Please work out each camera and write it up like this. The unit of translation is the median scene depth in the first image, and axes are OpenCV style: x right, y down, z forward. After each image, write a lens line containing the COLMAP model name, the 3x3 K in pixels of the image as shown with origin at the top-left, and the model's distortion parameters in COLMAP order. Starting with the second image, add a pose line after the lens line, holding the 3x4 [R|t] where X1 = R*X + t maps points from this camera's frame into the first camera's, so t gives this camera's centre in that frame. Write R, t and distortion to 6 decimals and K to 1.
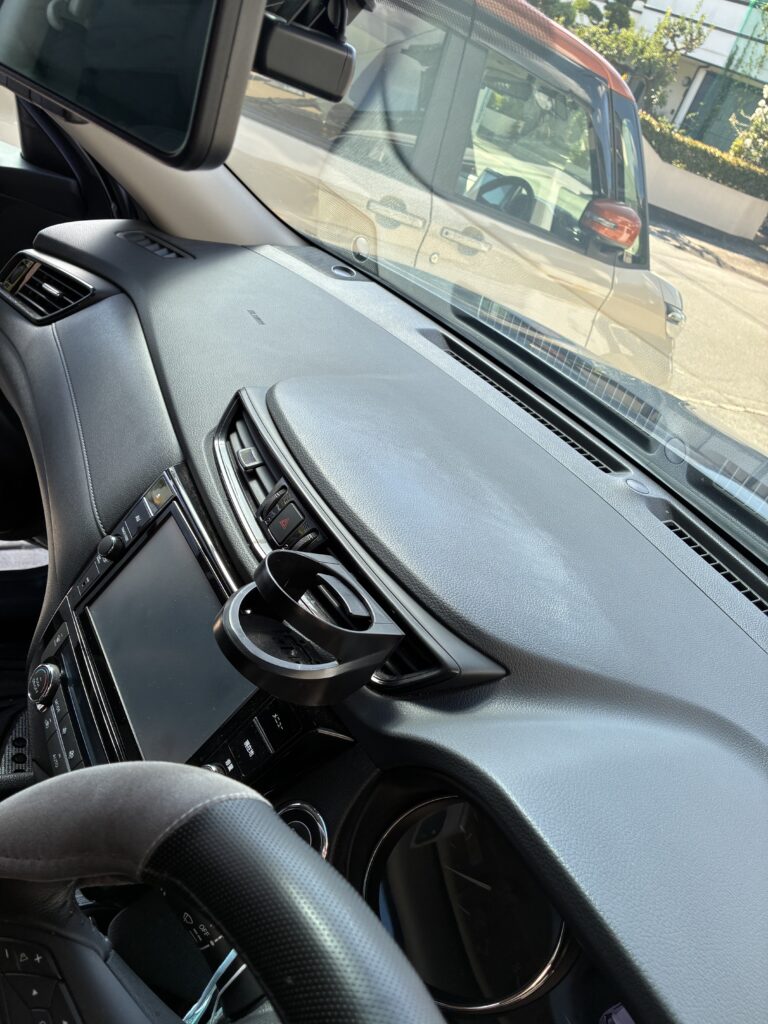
lens RADIAL K [[776.2, 0, 384.0], [0, 776.2, 512.0], [0, 0, 1]] dist [0.027665, 0.002304]
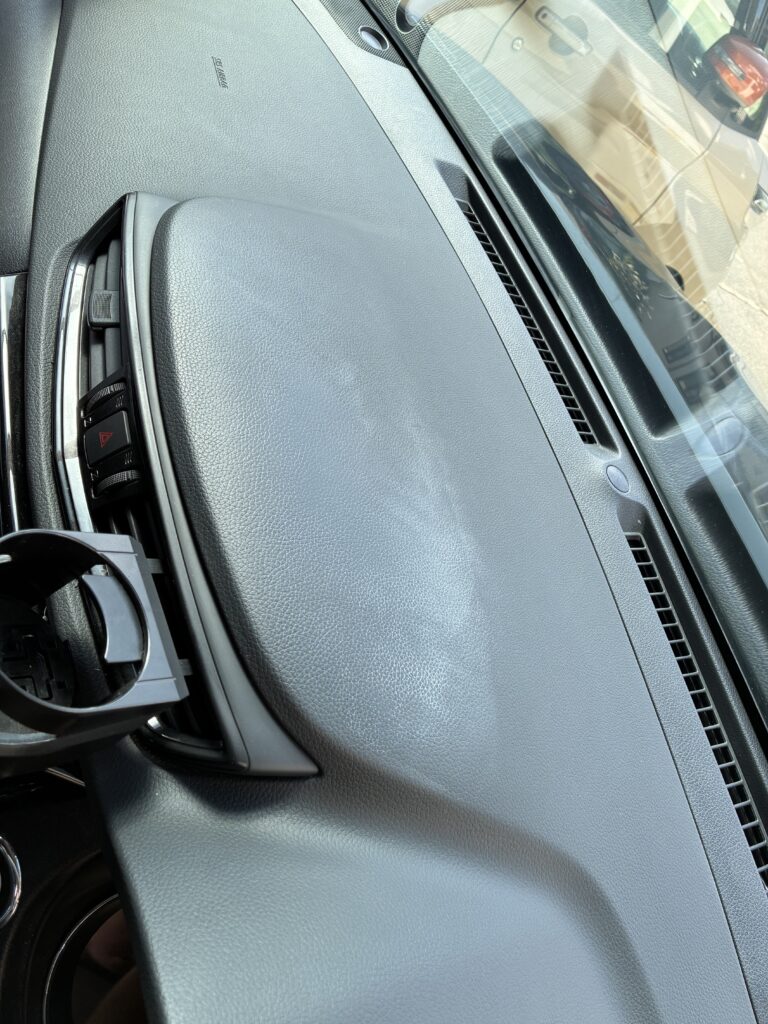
lens RADIAL K [[763.3, 0, 378.8], [0, 763.3, 489.2], [0, 0, 1]] dist [0.071312, -0.107069]
pose [[0.946735, 0.315967, 0.062107, 0.021662], [-0.321094, 0.911749, 0.256148, -0.057924], [0.024308, -0.262446, 0.964640, 0.100050]]
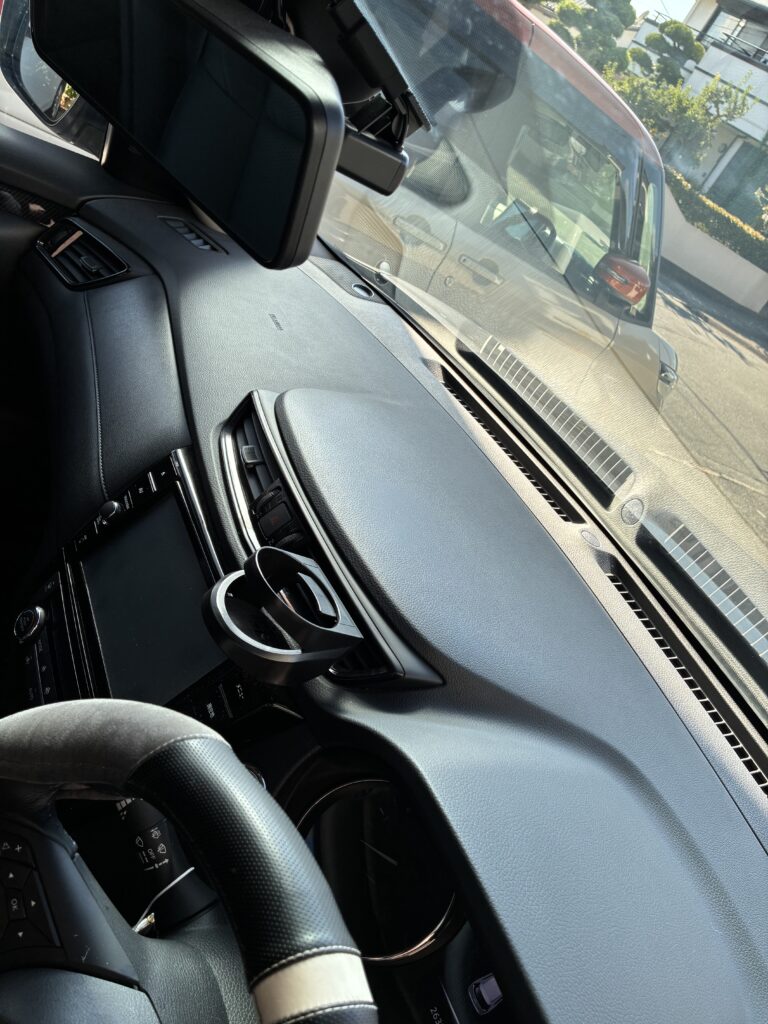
lens RADIAL K [[788.9, 0, 384.0], [0, 788.9, 512.0], [0, 0, 1]] dist [0.010560, -0.008152]
pose [[0.983348, 0.178031, 0.036498, -0.004333], [-0.178118, 0.984009, -0.000882, -0.007689], [-0.036072, -0.005634, 0.999333, -0.043856]]
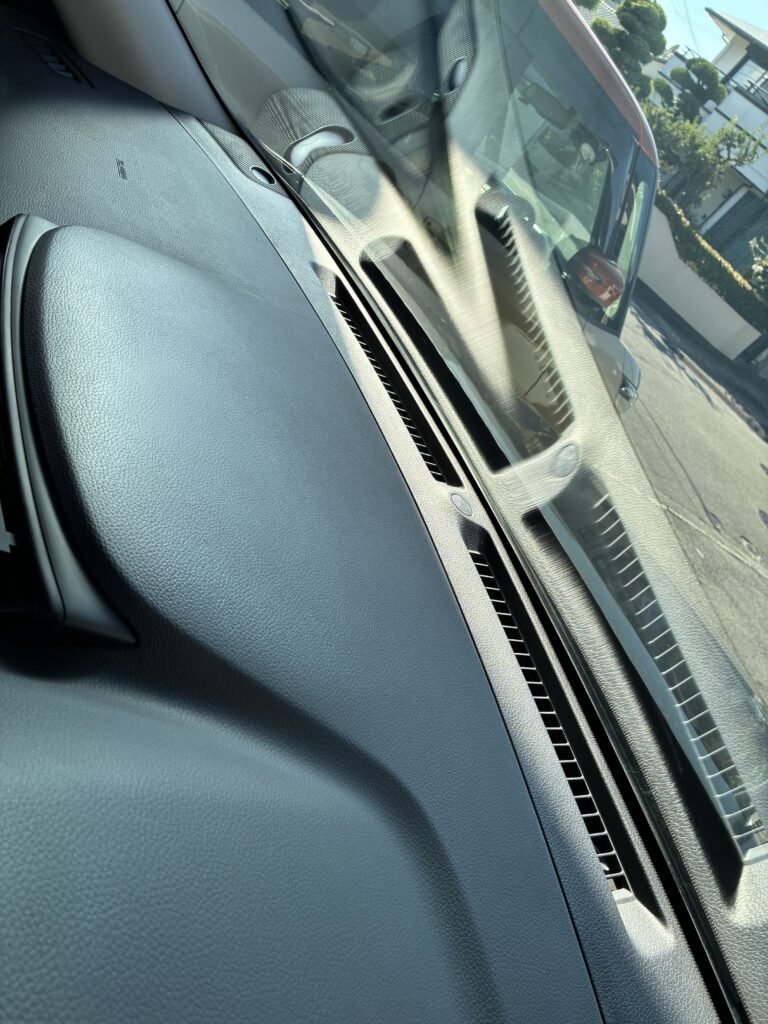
lens RADIAL K [[763.1, 0, 384.0], [0, 763.1, 512.0], [0, 0, 1]] dist [0.007656, 0.005523]
pose [[0.937209, 0.339345, 0.080525, 0.071156], [-0.340307, 0.940313, -0.001887, 0.001299], [-0.076359, -0.025634, 0.996751, 0.063587]]
